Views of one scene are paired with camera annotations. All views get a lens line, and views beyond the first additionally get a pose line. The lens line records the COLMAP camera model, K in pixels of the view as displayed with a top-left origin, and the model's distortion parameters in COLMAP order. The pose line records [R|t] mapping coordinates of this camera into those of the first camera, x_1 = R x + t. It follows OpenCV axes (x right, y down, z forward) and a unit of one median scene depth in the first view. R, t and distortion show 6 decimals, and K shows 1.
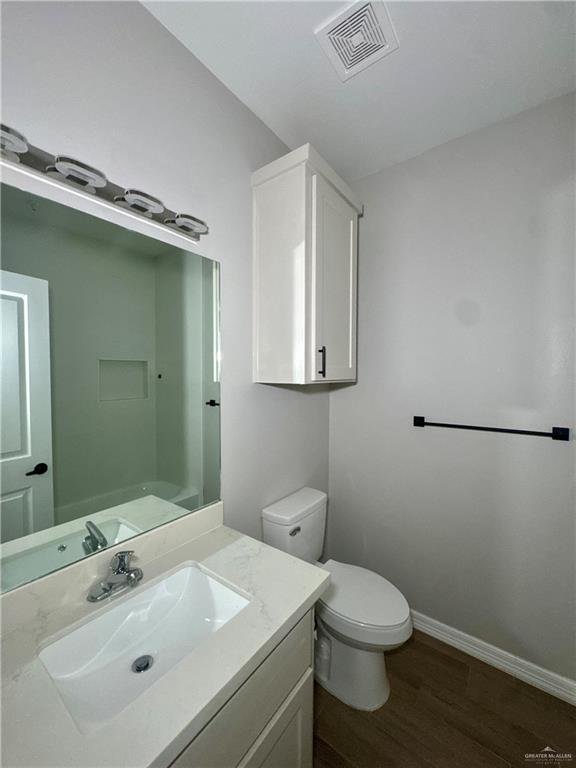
lens RADIAL K [[306.2, 0, 288.0], [0, 306.2, 384.0], [0, 0, 1]] dist [-0.003593, -0.000023]
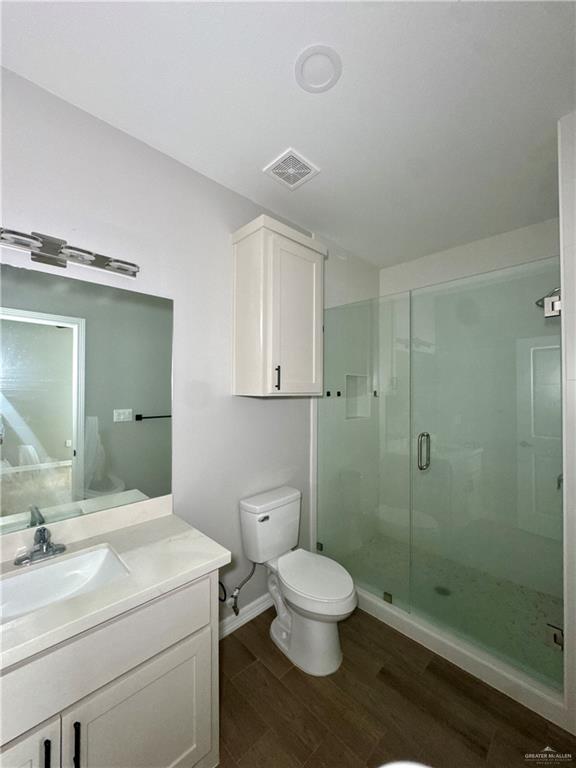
lens RADIAL K [[306.2, 0, 288.0], [0, 306.2, 384.0], [0, 0, 1]] dist [-0.003593, -0.000023]
pose [[0.995109, -0.014249, -0.097753, 0.249108], [0.007525, 0.997601, -0.068813, 0.036473], [0.098499, 0.067741, 0.992829, -0.229438]]
